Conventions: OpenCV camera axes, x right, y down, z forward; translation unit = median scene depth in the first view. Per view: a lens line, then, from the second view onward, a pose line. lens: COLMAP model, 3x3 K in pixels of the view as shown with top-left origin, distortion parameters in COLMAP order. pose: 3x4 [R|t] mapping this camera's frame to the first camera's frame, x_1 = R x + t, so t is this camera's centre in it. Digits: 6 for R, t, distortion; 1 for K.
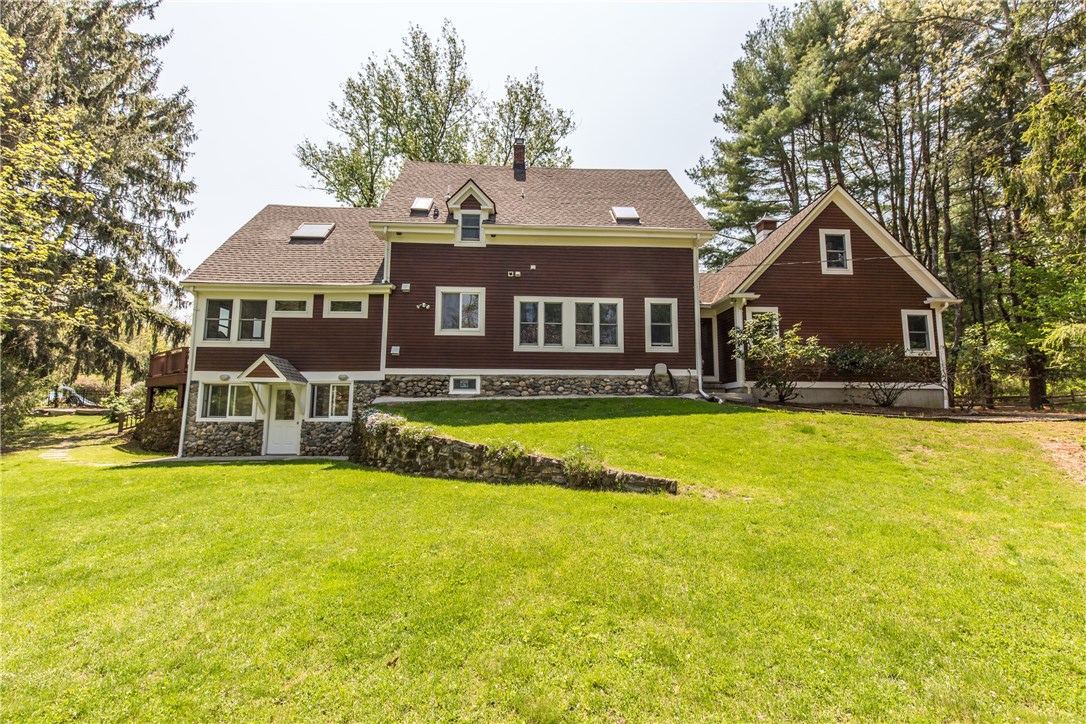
lens RADIAL K [[487.2, 0, 541.6], [0, 487.2, 363.4], [0, 0, 1]] dist [0.003313, -0.000418]
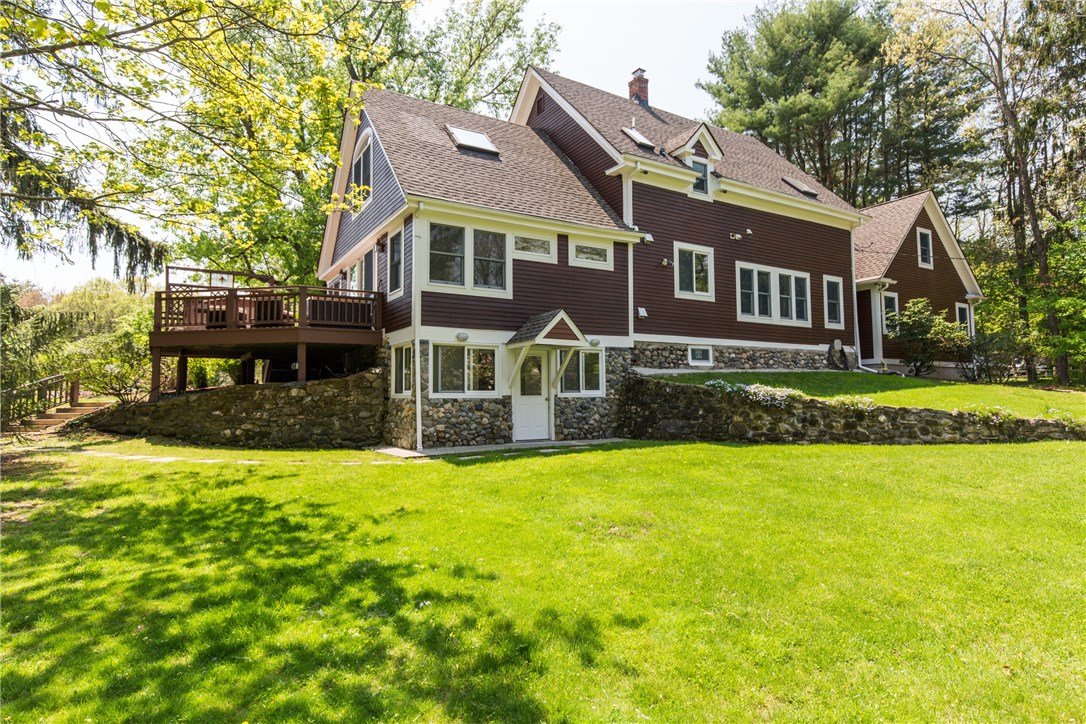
lens RADIAL K [[634.2, 0, 543.8], [0, 634.2, 360.7], [0, 0, 1]] dist [0.018545, 0.000281]
pose [[0.867021, 0.020924, 0.497833, -0.983093], [-0.043979, 0.998432, 0.034629, 0.025735], [-0.496328, -0.051918, 0.866581, 0.130197]]
